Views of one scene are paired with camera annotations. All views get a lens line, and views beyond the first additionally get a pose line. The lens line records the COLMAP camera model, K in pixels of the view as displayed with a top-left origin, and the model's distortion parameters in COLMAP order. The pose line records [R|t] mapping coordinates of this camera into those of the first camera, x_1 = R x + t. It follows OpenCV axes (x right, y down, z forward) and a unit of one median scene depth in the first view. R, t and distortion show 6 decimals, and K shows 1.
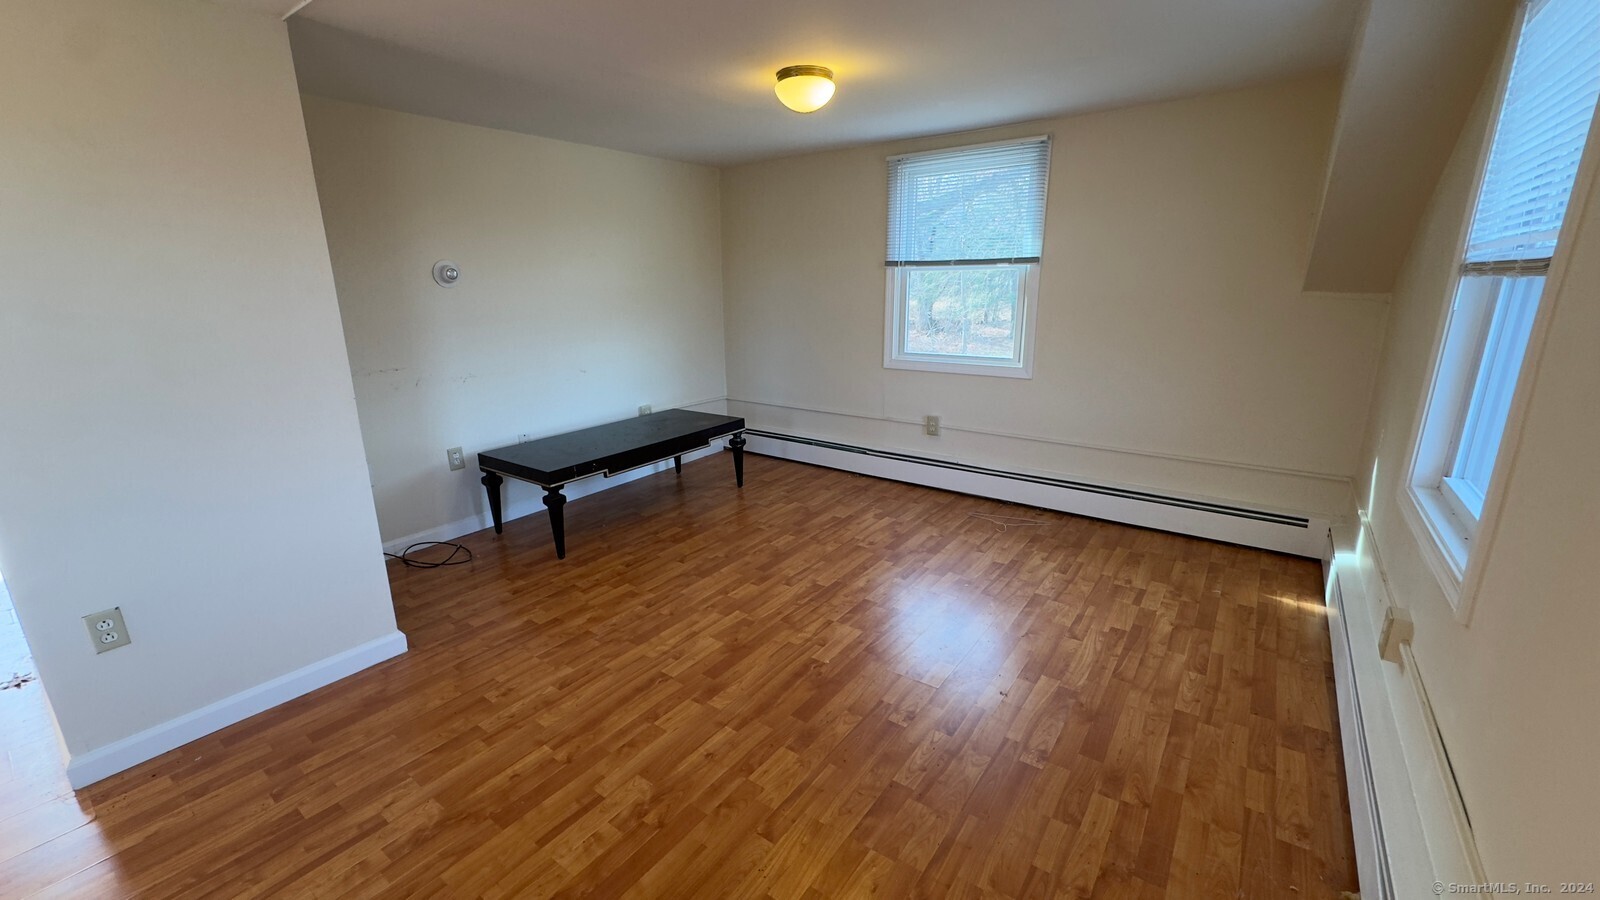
lens RADIAL K [[637.5, 0, 802.4], [0, 637.5, 453.0], [0, 0, 1]] dist [-0.001408, 0.000051]
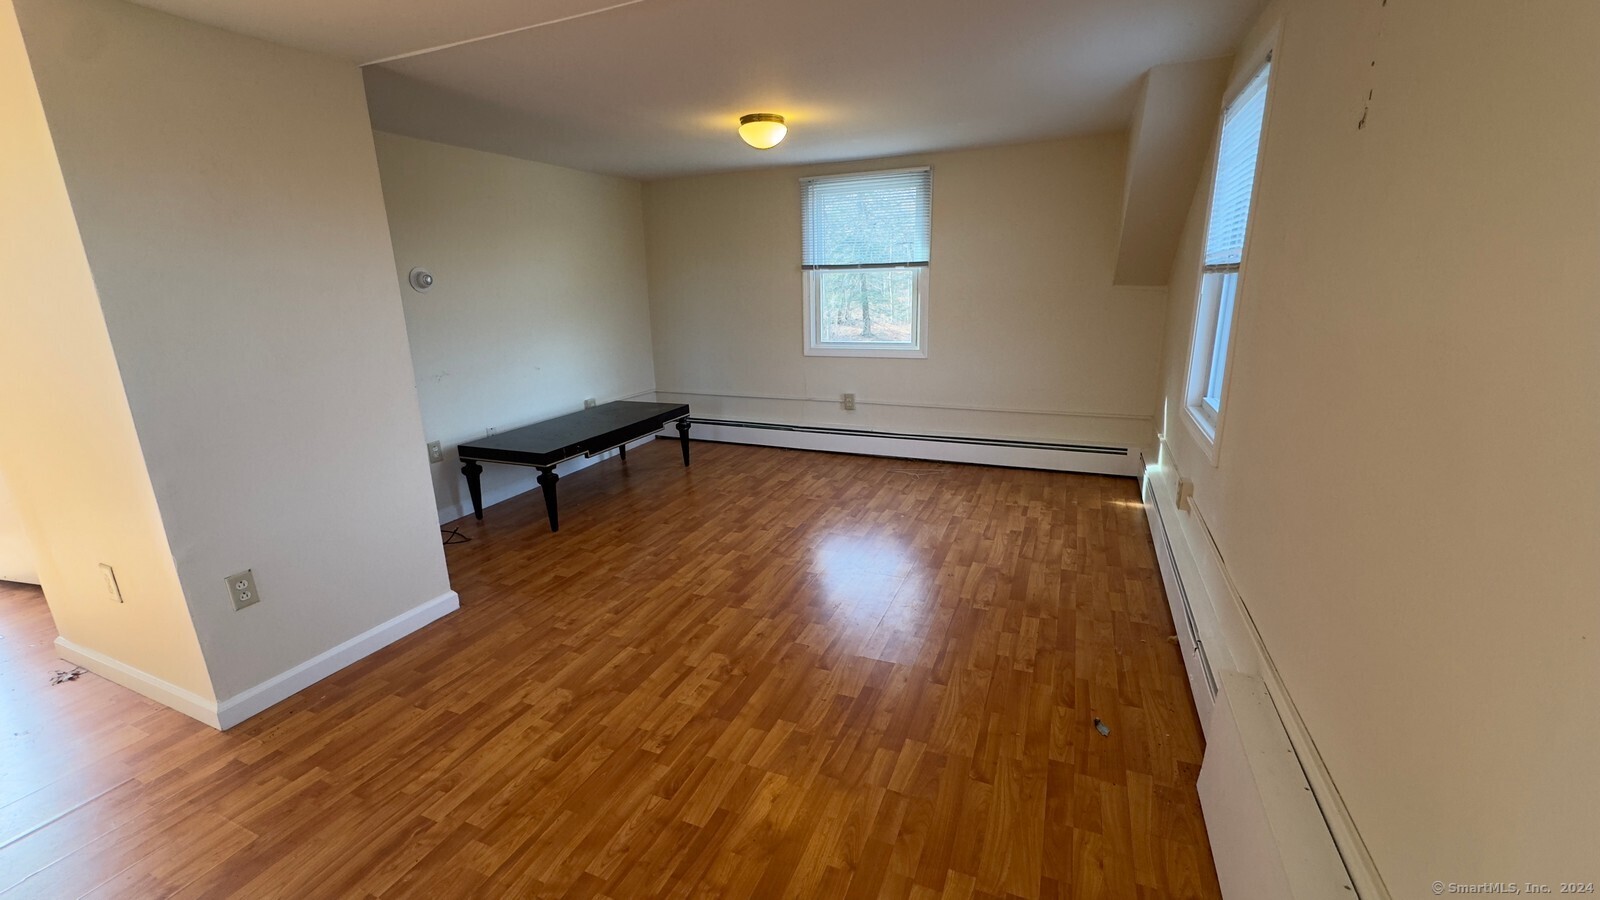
lens RADIAL K [[637.5, 0, 804.7], [0, 637.5, 452.4], [0, 0, 1]] dist [-0.001408, 0.000051]
pose [[0.973602, -0.069773, 0.217326, -0.235402], [0.070860, 0.997482, 0.002799, 0.069648], [-0.216974, 0.012675, 0.976095, -0.248923]]
